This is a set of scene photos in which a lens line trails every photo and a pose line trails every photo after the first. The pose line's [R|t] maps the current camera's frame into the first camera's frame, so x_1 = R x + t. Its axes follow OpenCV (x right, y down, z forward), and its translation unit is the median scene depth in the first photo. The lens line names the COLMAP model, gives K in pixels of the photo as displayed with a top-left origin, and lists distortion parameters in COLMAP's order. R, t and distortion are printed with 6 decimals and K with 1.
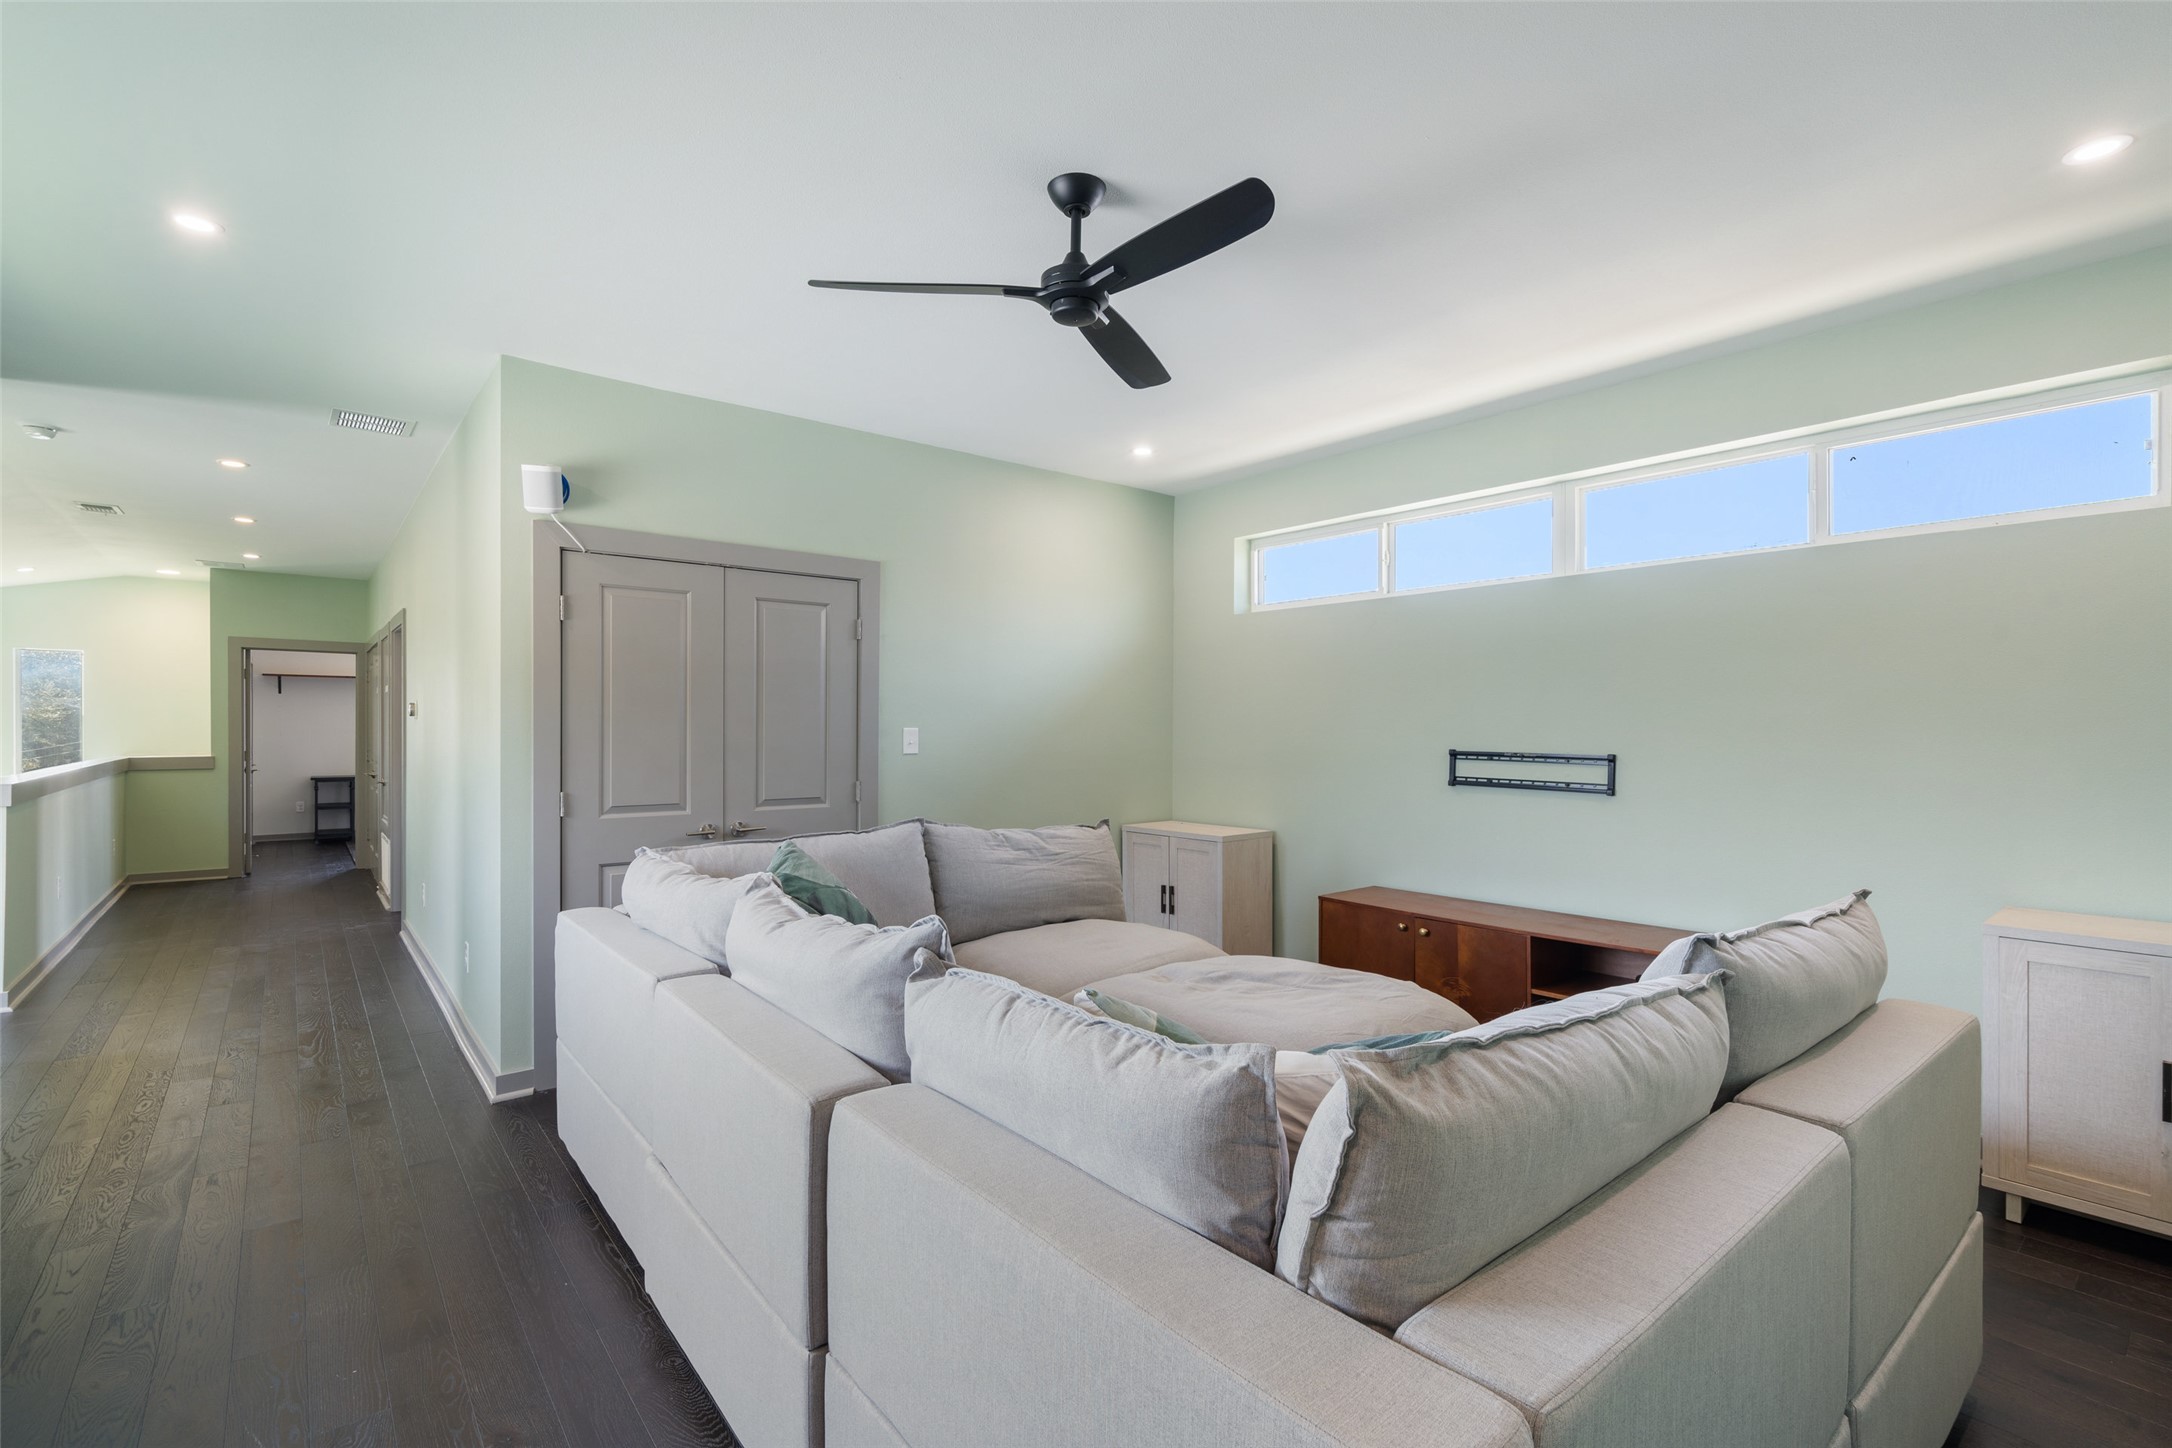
lens RADIAL K [[988.0, 0, 1079.0], [0, 988.0, 731.7], [0, 0, 1]] dist [-0.009226, 0.002812]
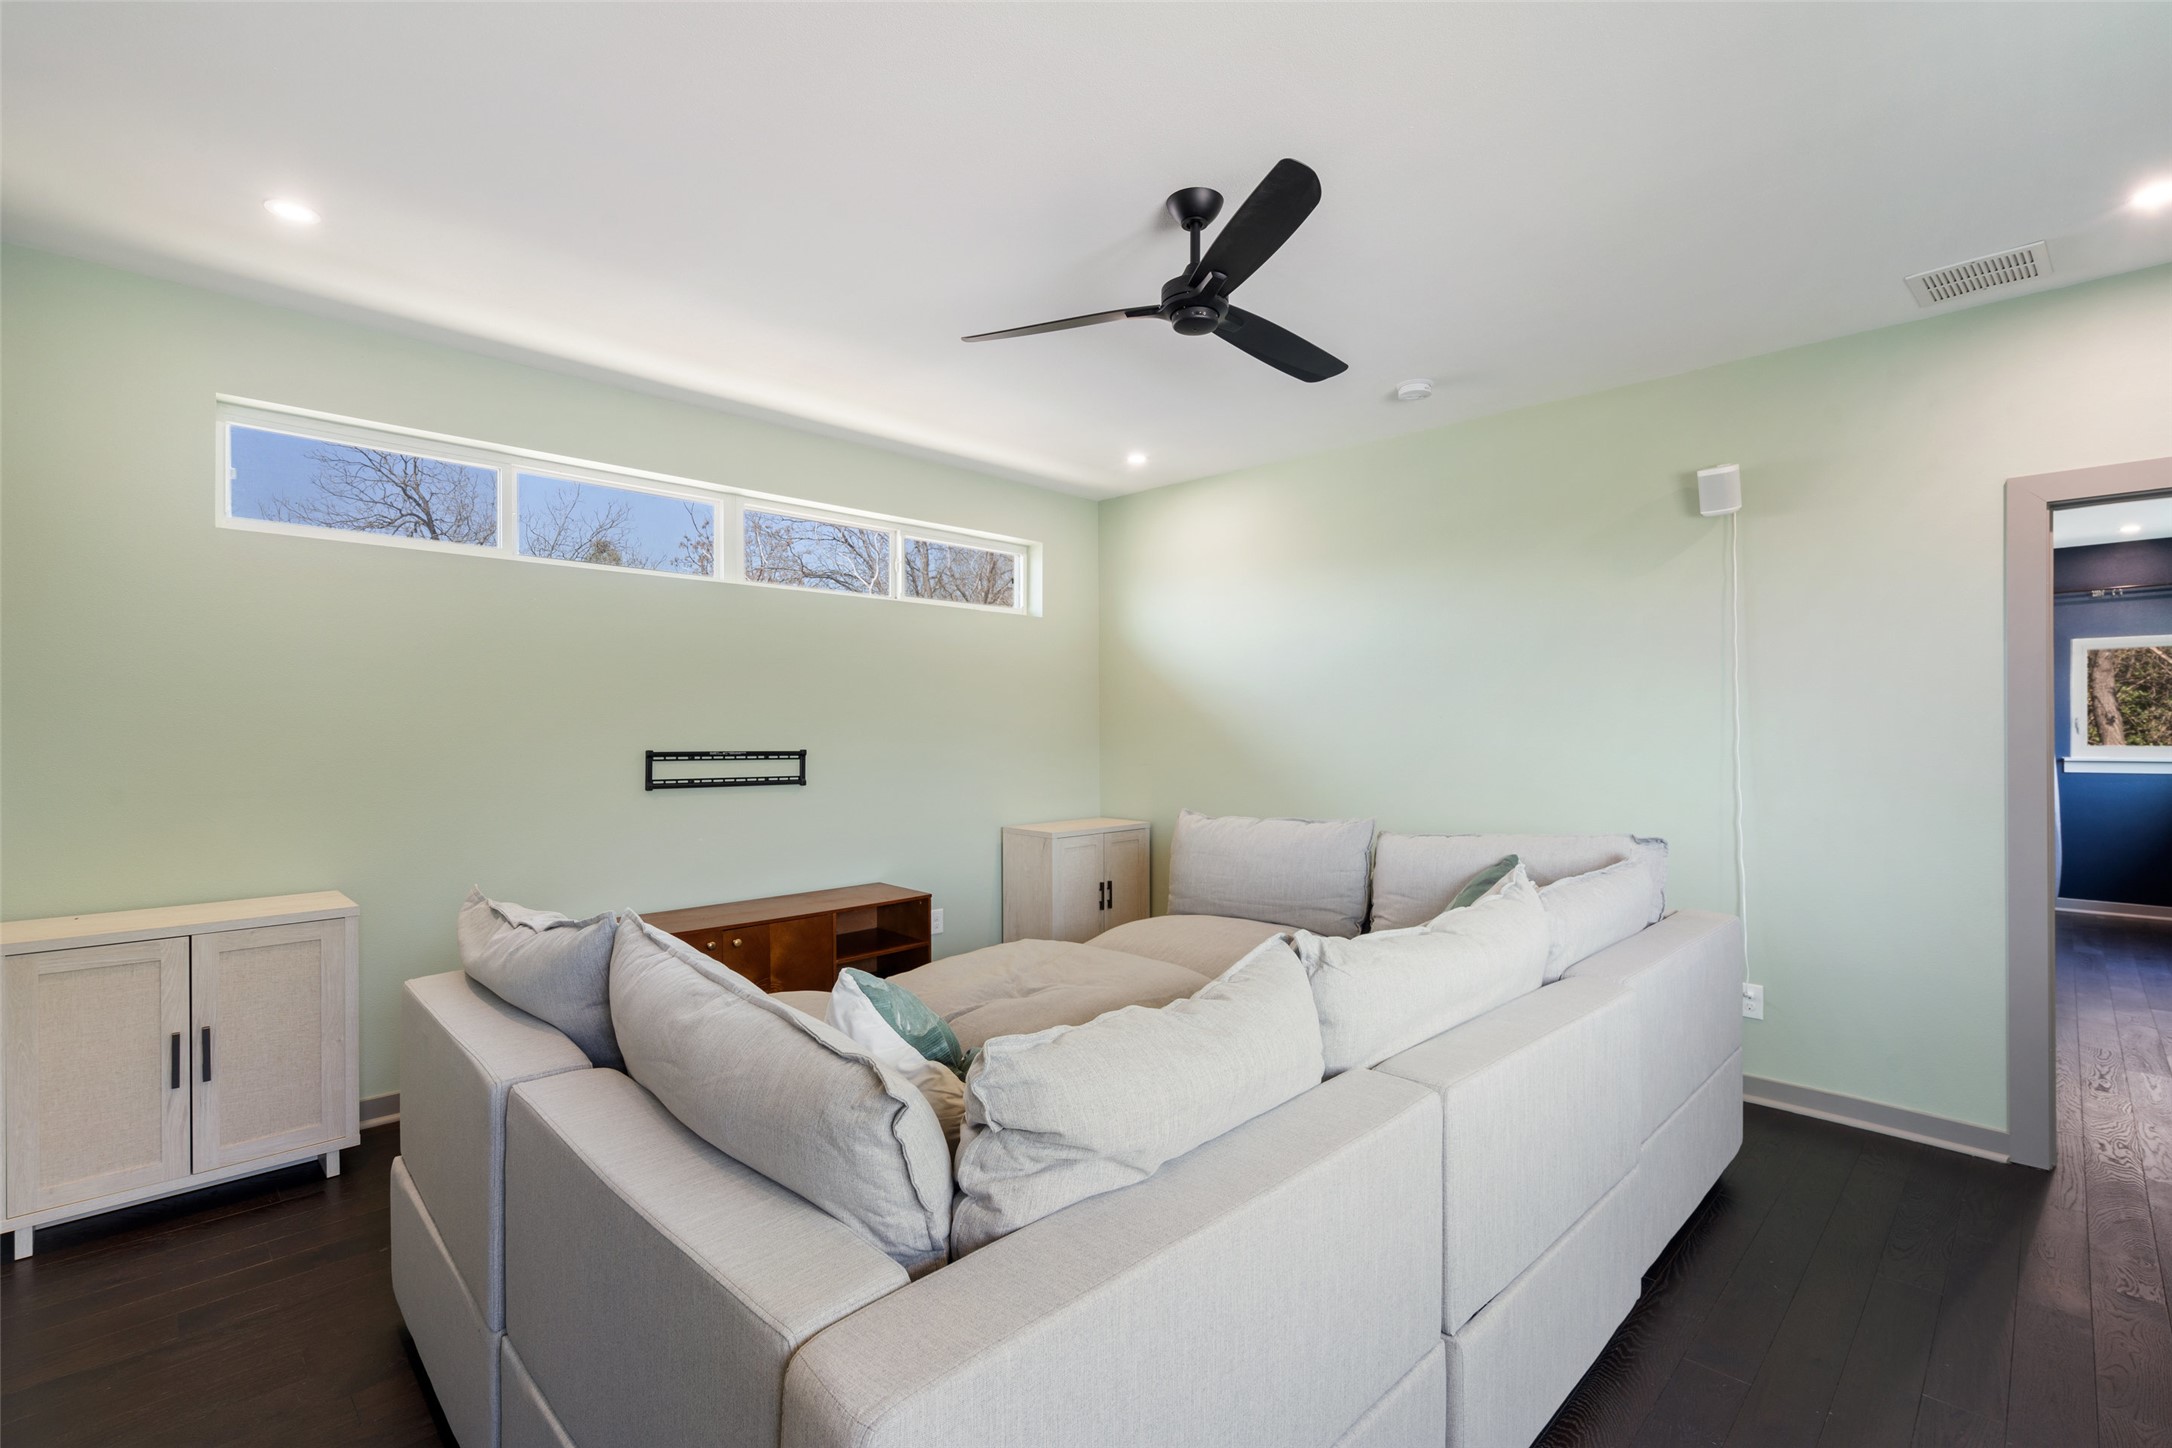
lens RADIAL K [[988.0, 0, 1081.1], [0, 988.0, 714.3], [0, 0, 1]] dist [-0.009226, 0.002812]
pose [[-0.117101, 0.011274, 0.993056, -0.617198], [0.004207, 0.999932, -0.010856, -0.004296], [-0.993111, 0.002906, -0.117140, 0.765130]]
